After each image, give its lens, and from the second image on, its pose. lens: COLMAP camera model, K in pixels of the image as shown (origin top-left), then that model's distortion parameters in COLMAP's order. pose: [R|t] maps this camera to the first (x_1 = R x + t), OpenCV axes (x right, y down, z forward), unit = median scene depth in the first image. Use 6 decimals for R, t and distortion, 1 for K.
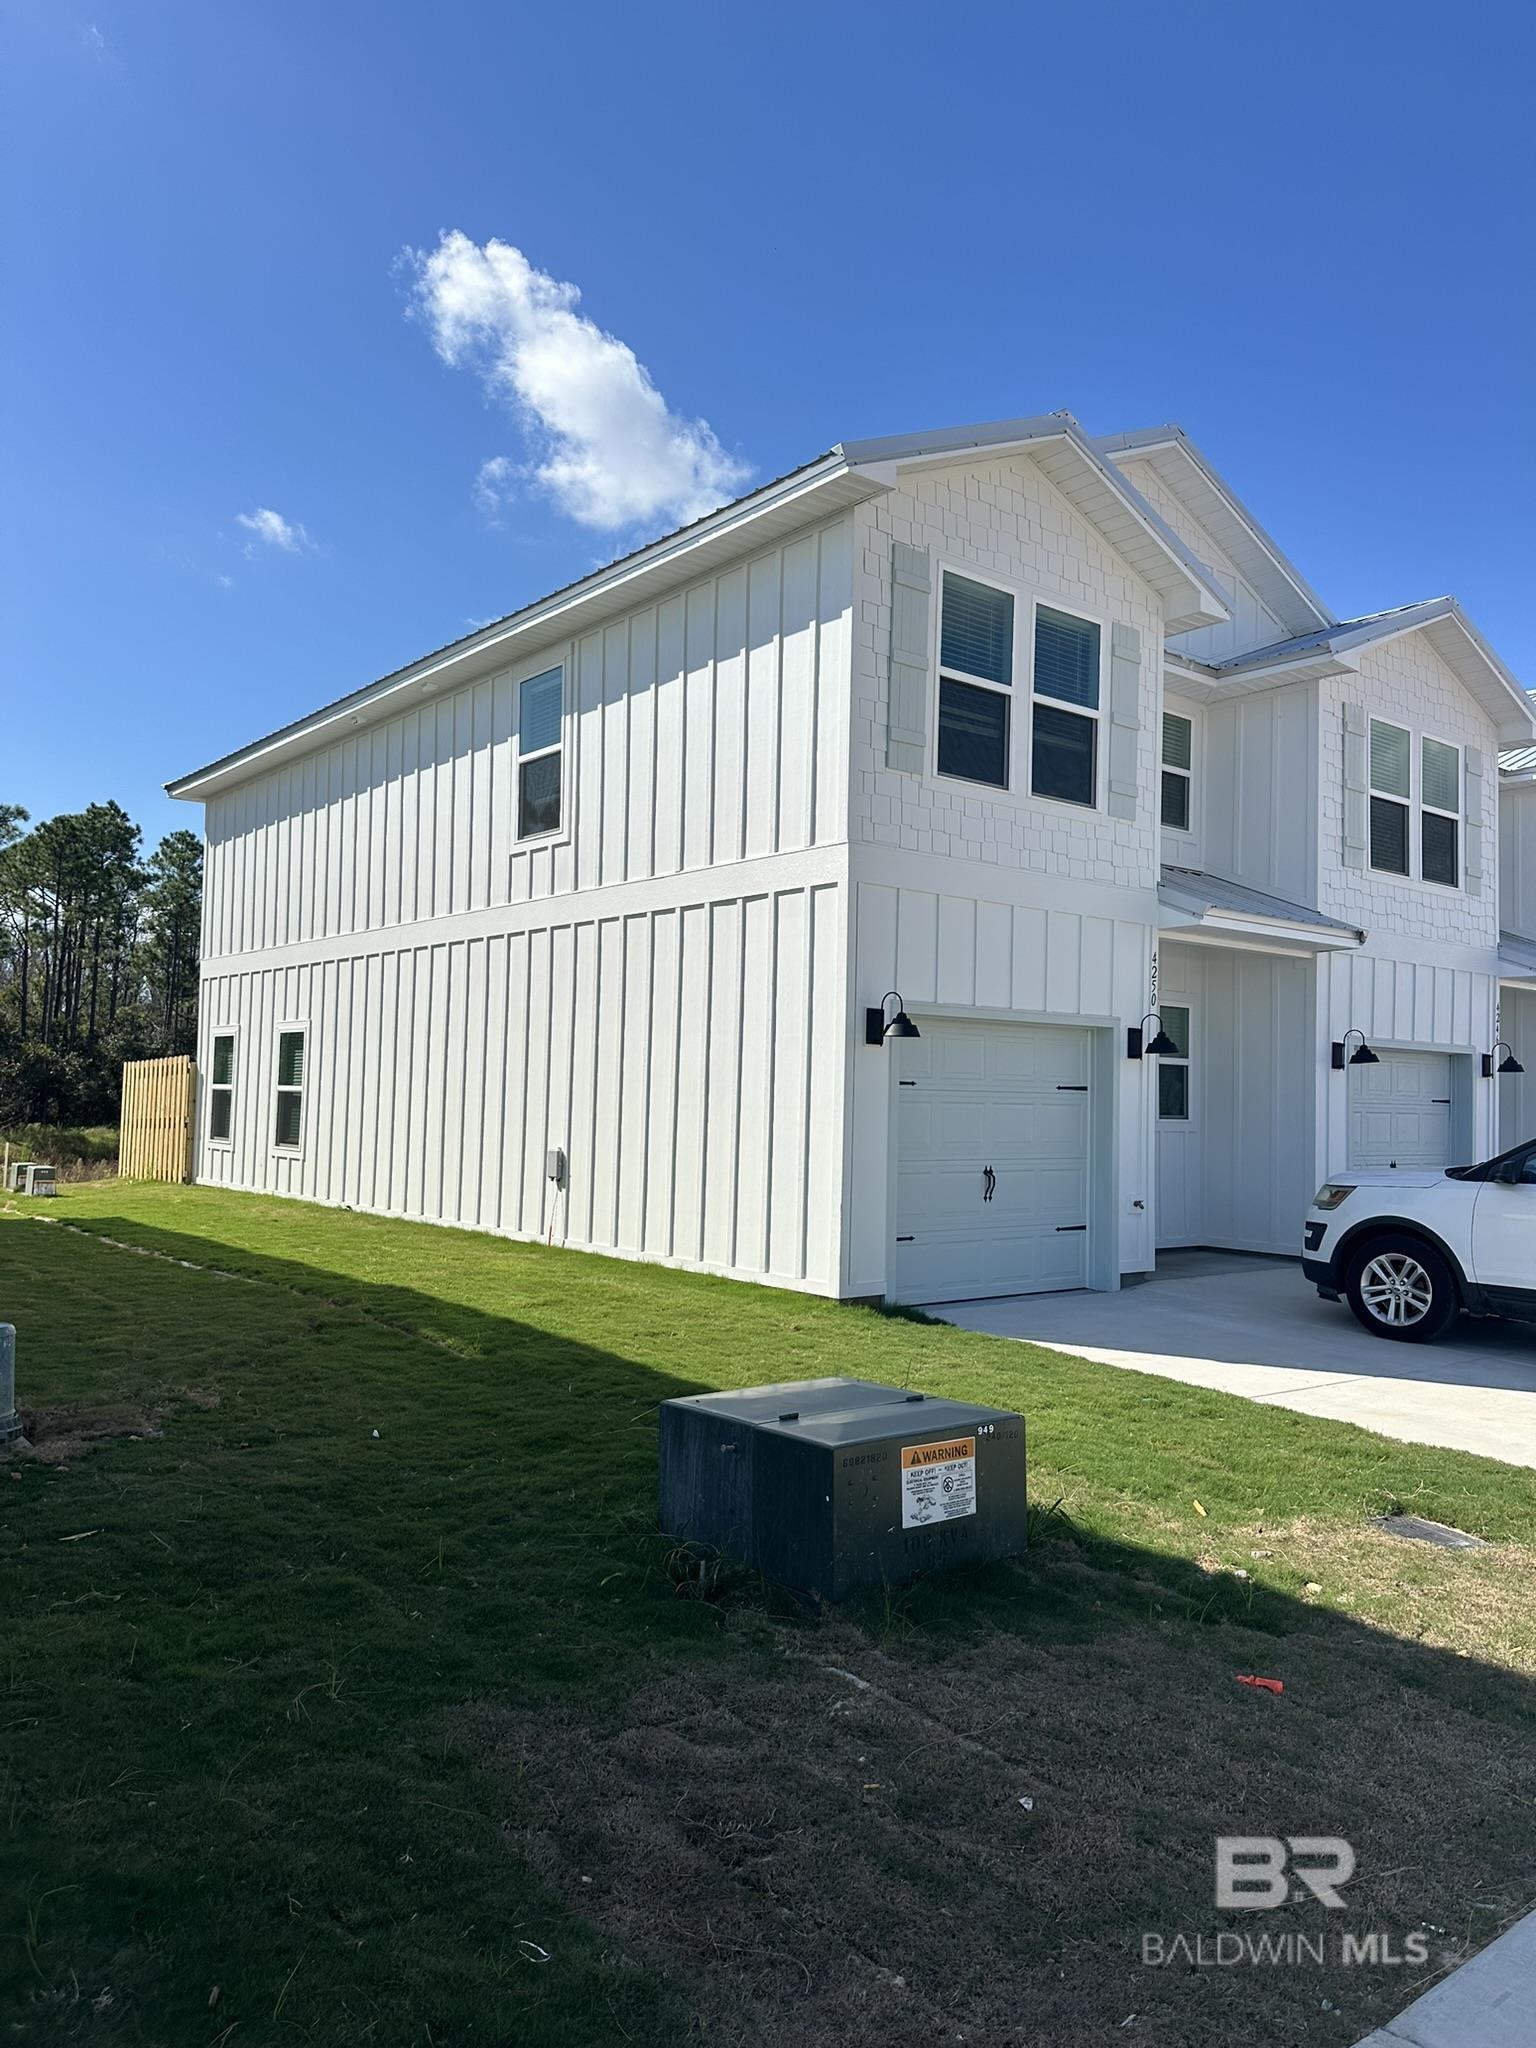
lens RADIAL K [[1403.6, 0, 768.0], [0, 1403.6, 1024.0], [0, 0, 1]] dist [0.127170, -0.202207]
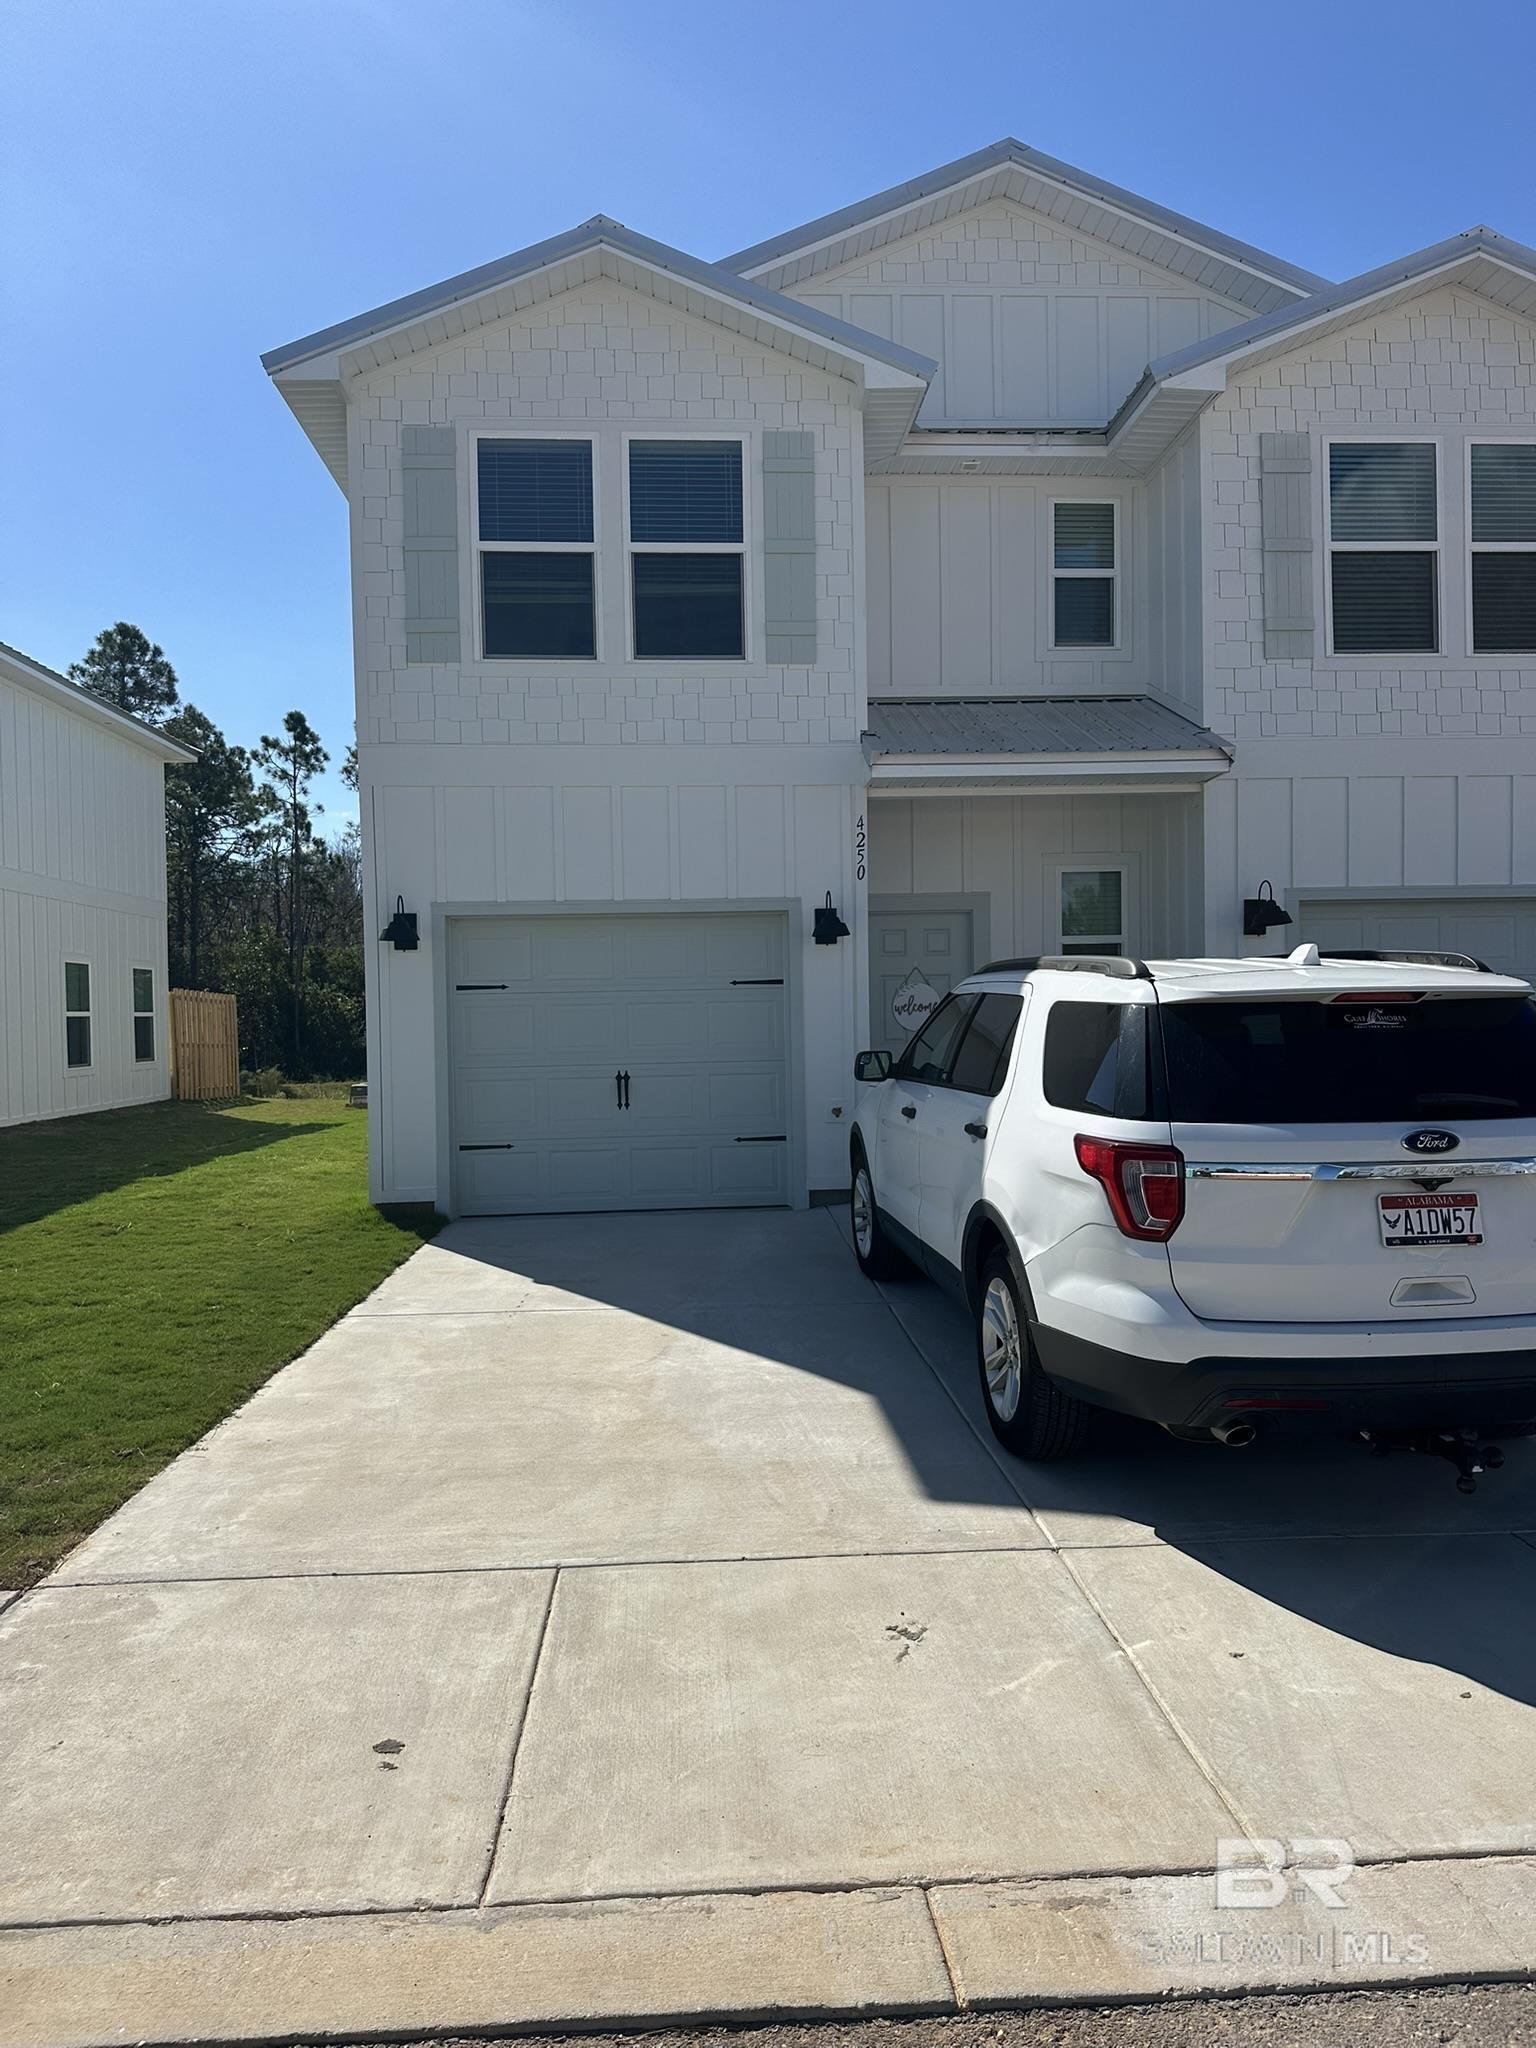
lens RADIAL K [[1403.6, 0, 768.0], [0, 1403.6, 1024.0], [0, 0, 1]] dist [0.127170, -0.202207]
pose [[0.807780, -0.034677, -0.588463, 0.741683], [0.061861, 0.997743, 0.026121, 0.049713], [0.586229, -0.057503, 0.808102, 0.292165]]
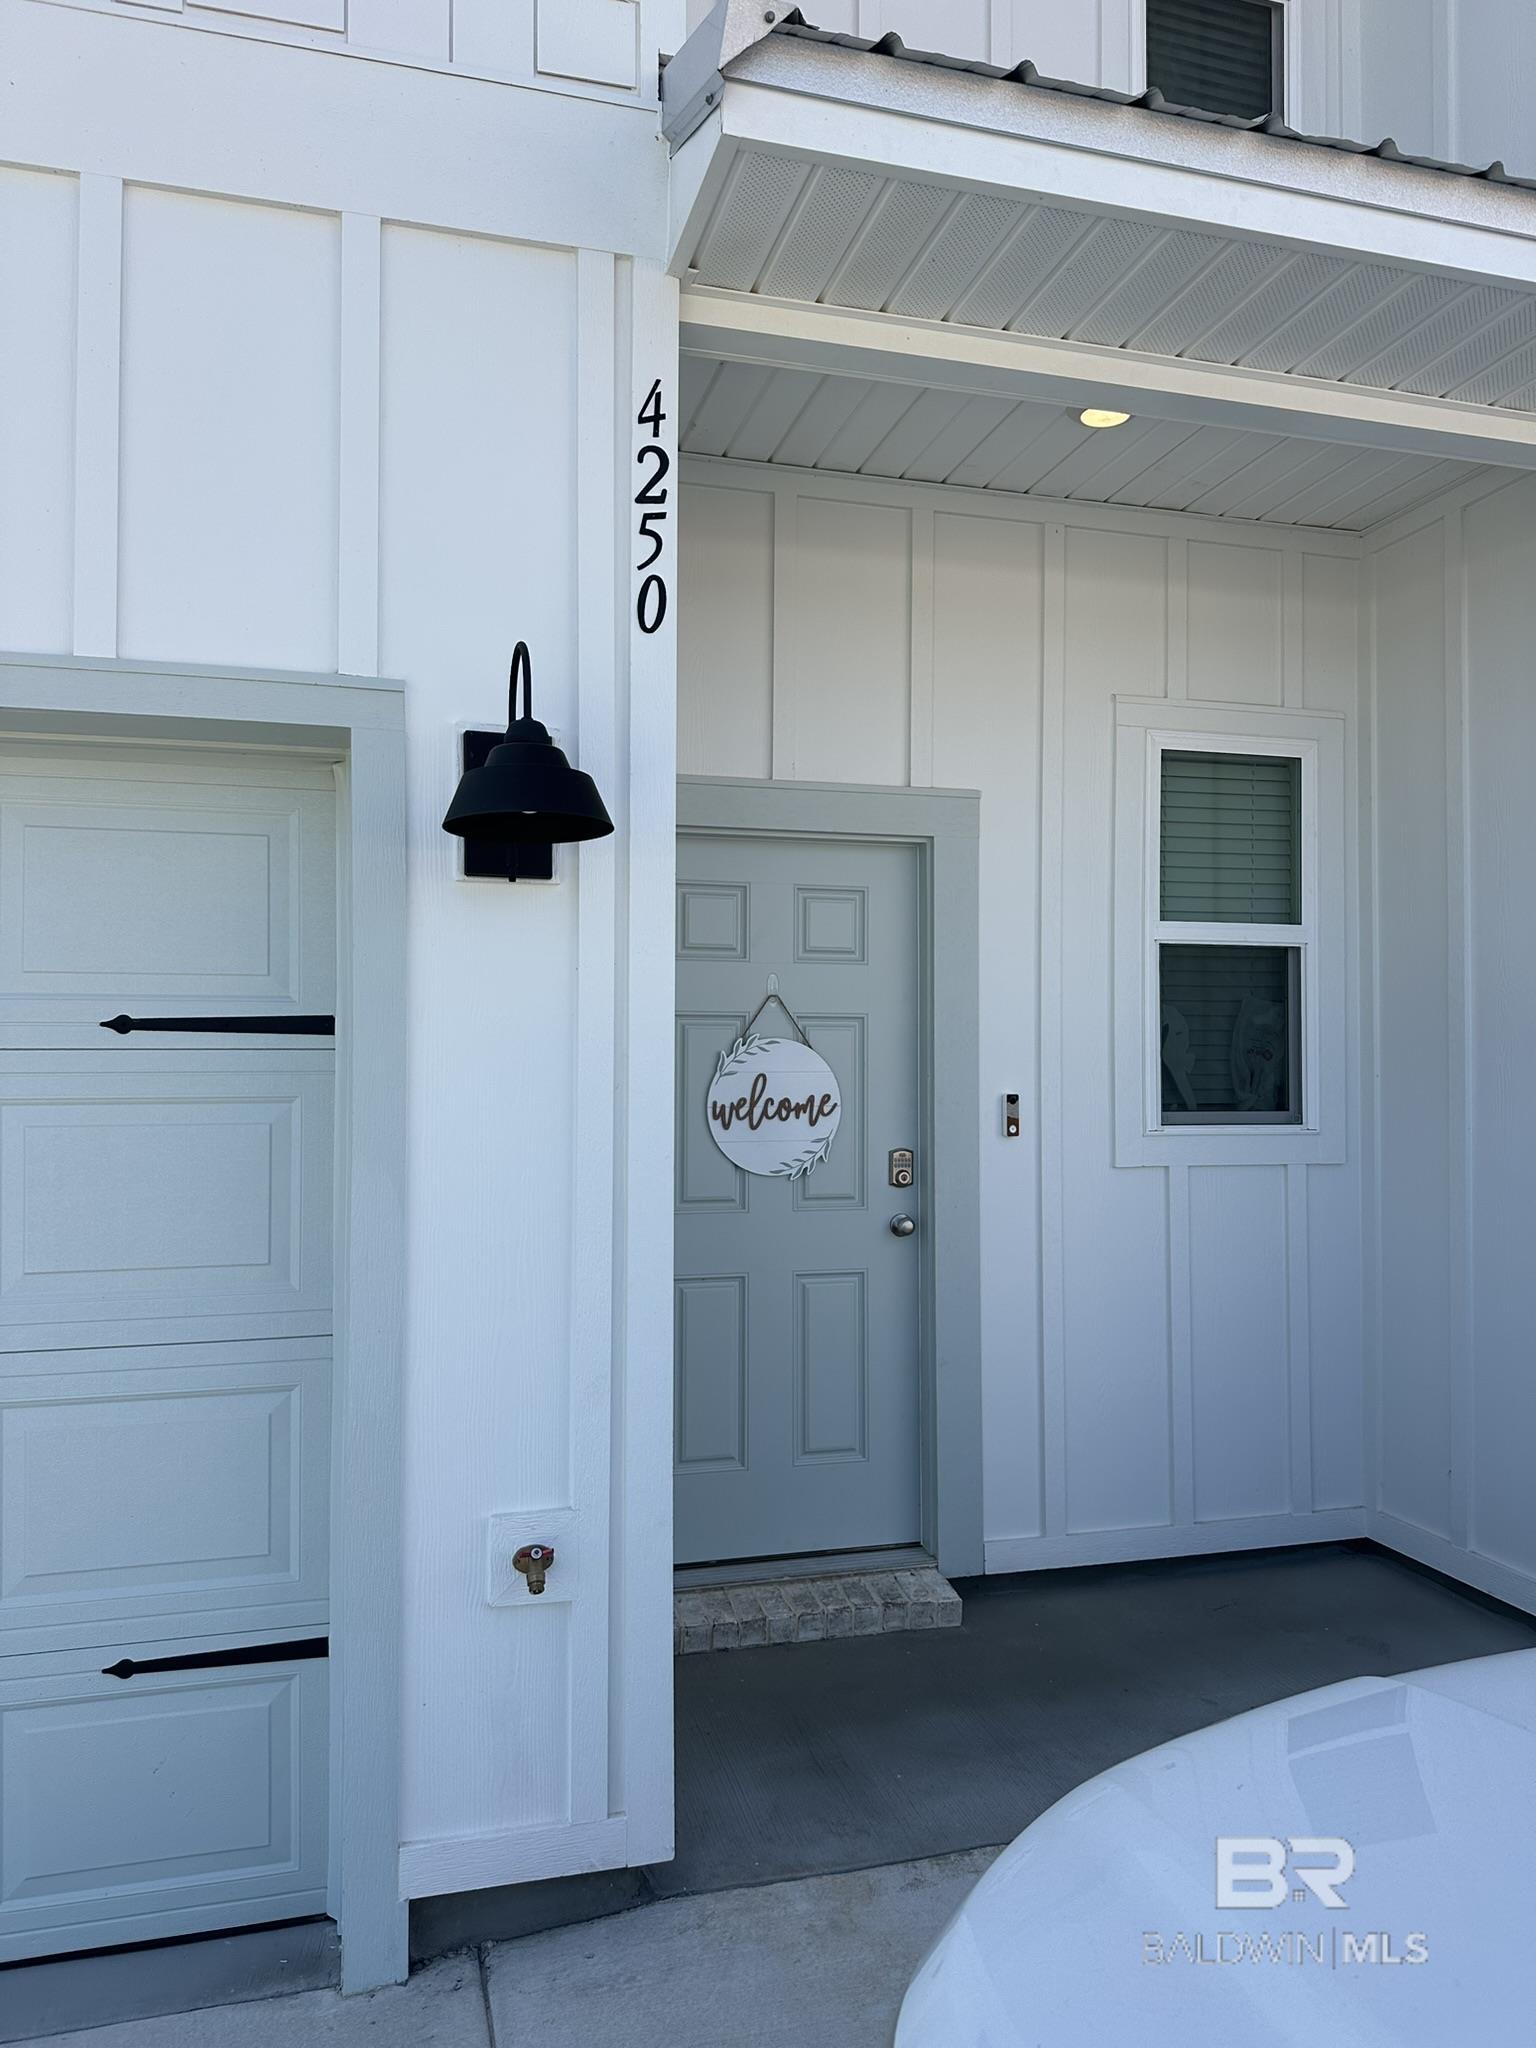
lens RADIAL K [[1403.6, 0, 768.0], [0, 1403.6, 1024.0], [0, 0, 1]] dist [0.127170, -0.202207]
pose [[0.913251, -0.034337, -0.405948, 0.384493], [0.038830, 0.999242, 0.002835, 0.048584], [0.405543, -0.018352, 0.913892, 0.836622]]
